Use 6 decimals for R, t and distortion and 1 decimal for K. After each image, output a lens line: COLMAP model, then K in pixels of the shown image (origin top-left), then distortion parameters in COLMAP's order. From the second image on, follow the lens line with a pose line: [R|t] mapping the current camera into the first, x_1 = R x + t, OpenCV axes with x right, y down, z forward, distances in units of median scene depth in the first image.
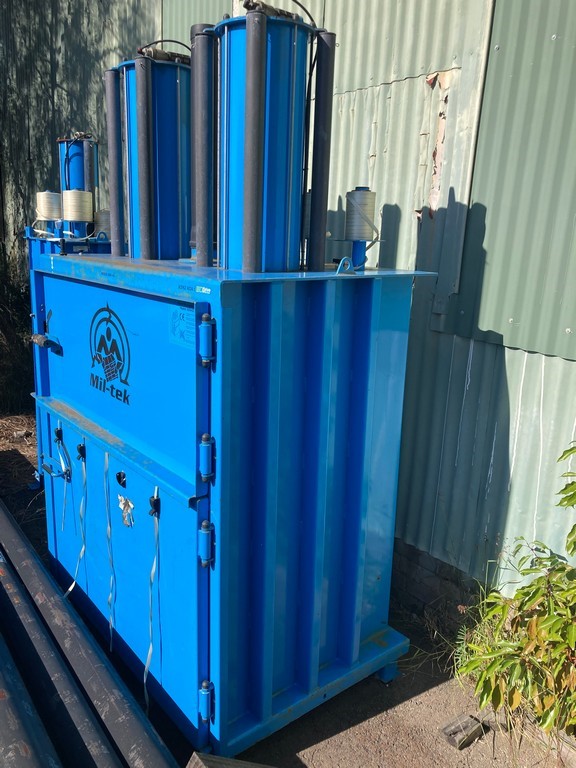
lens RADIAL K [[624.7, 0, 288.4], [0, 624.7, 382.6], [0, 0, 1]] dist [0.015639, -0.012621]
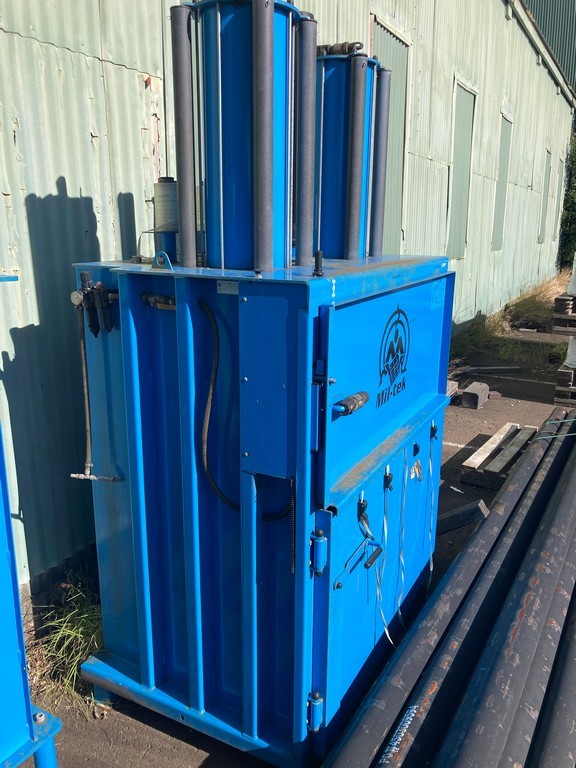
lens RADIAL K [[624.7, 0, 285.0], [0, 624.7, 385.7], [0, 0, 1]] dist [0.015639, -0.012621]
pose [[-0.387492, -0.264475, 0.883121, -1.124388], [0.197574, 0.911880, 0.359778, -0.400466], [-0.900452, 0.313893, -0.301093, 1.488501]]
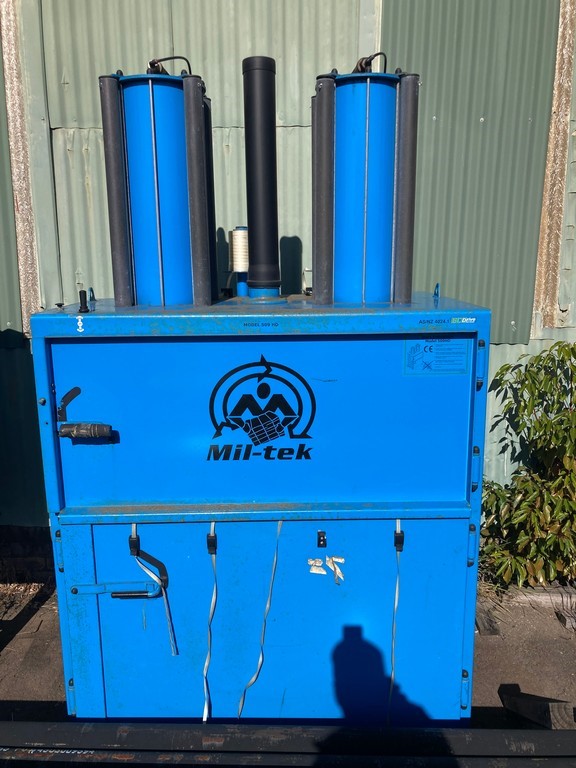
lens RADIAL K [[624.7, 0, 289.5], [0, 624.7, 383.4], [0, 0, 1]] dist [0.015639, -0.012621]
pose [[0.621629, -0.195371, 0.758556, -0.931203], [0.214257, 0.973875, 0.075247, -0.146061], [-0.753440, 0.115751, 0.647248, 0.400981]]
